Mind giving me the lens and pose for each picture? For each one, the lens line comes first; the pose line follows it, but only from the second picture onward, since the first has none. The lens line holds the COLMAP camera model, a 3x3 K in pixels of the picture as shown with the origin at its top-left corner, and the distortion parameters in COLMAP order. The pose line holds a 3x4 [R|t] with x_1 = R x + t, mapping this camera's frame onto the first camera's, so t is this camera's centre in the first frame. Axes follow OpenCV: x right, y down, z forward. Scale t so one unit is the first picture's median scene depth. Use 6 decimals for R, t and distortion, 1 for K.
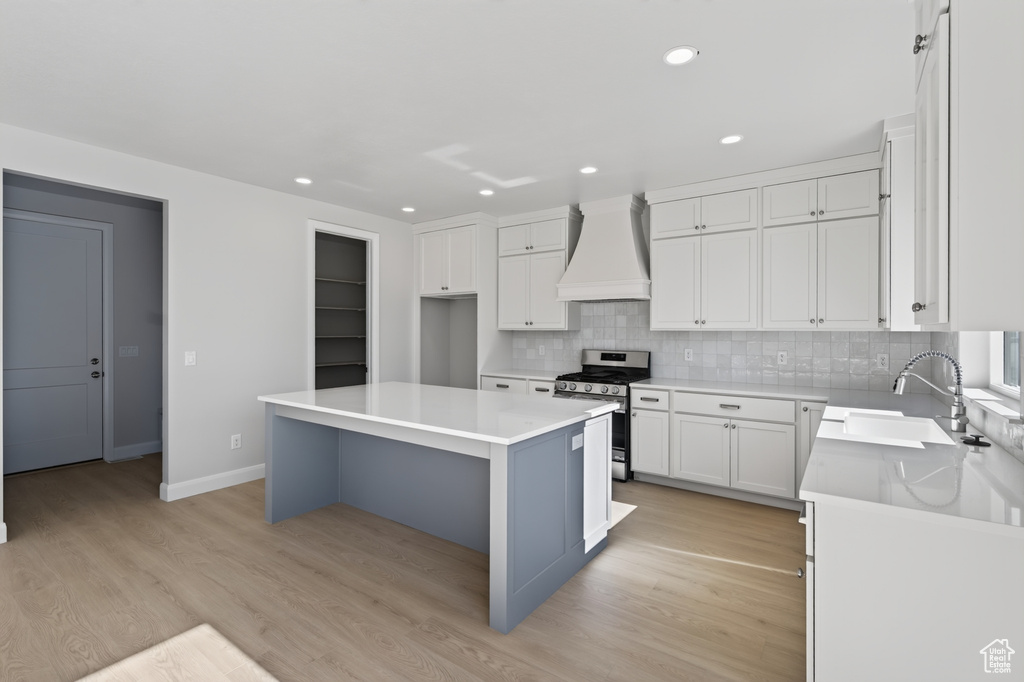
lens RADIAL K [[466.1, 0, 513.4], [0, 466.1, 333.8], [0, 0, 1]] dist [0.000280, 0.000157]
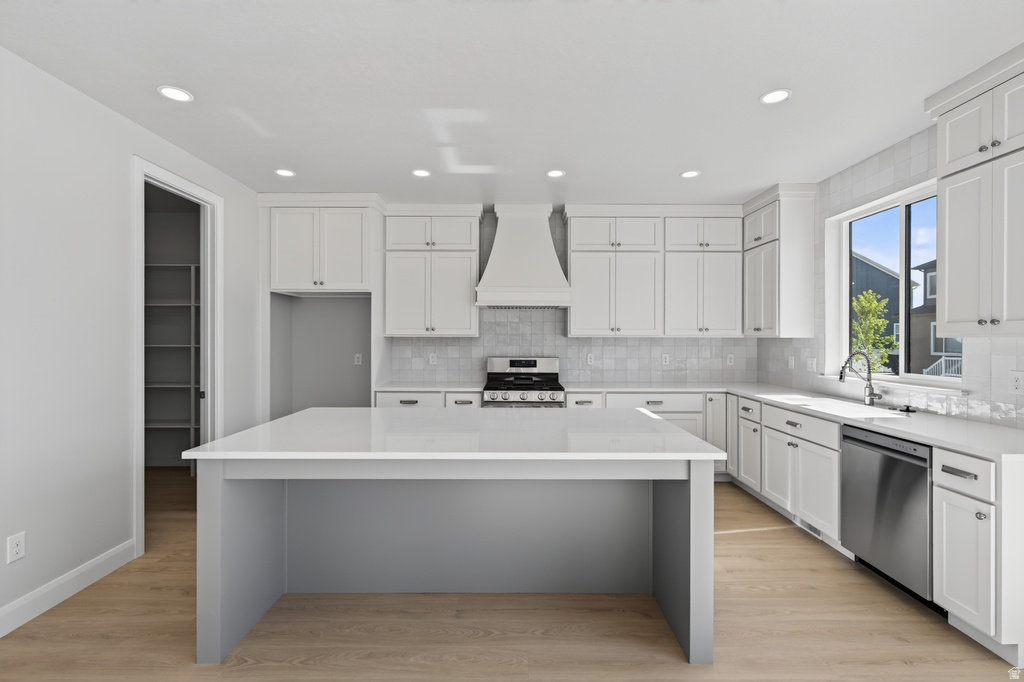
lens RADIAL K [[461.9, 0, 512.0], [0, 461.9, 341.0], [0, 0, 1]] dist [0.002790, 0.000387]
pose [[0.812291, -0.005118, 0.583230, -0.411772], [0.004081, 0.999987, 0.003091, -0.001932], [-0.583238, -0.000130, 0.812301, 0.226137]]
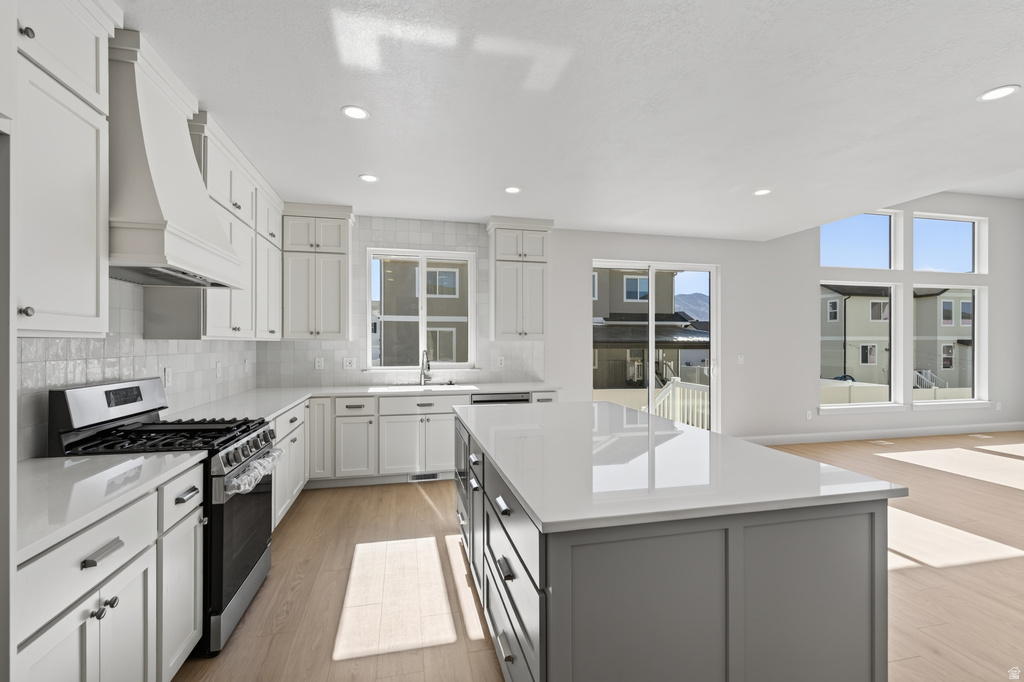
lens RADIAL K [[461.9, 0, 512.0], [0, 461.9, 341.0], [0, 0, 1]] dist [0.002790, 0.000387]
pose [[-0.754039, -0.001545, 0.656828, -0.414035], [0.001172, 0.999992, 0.003697, -0.006975], [-0.656829, 0.003558, -0.754031, 1.180131]]
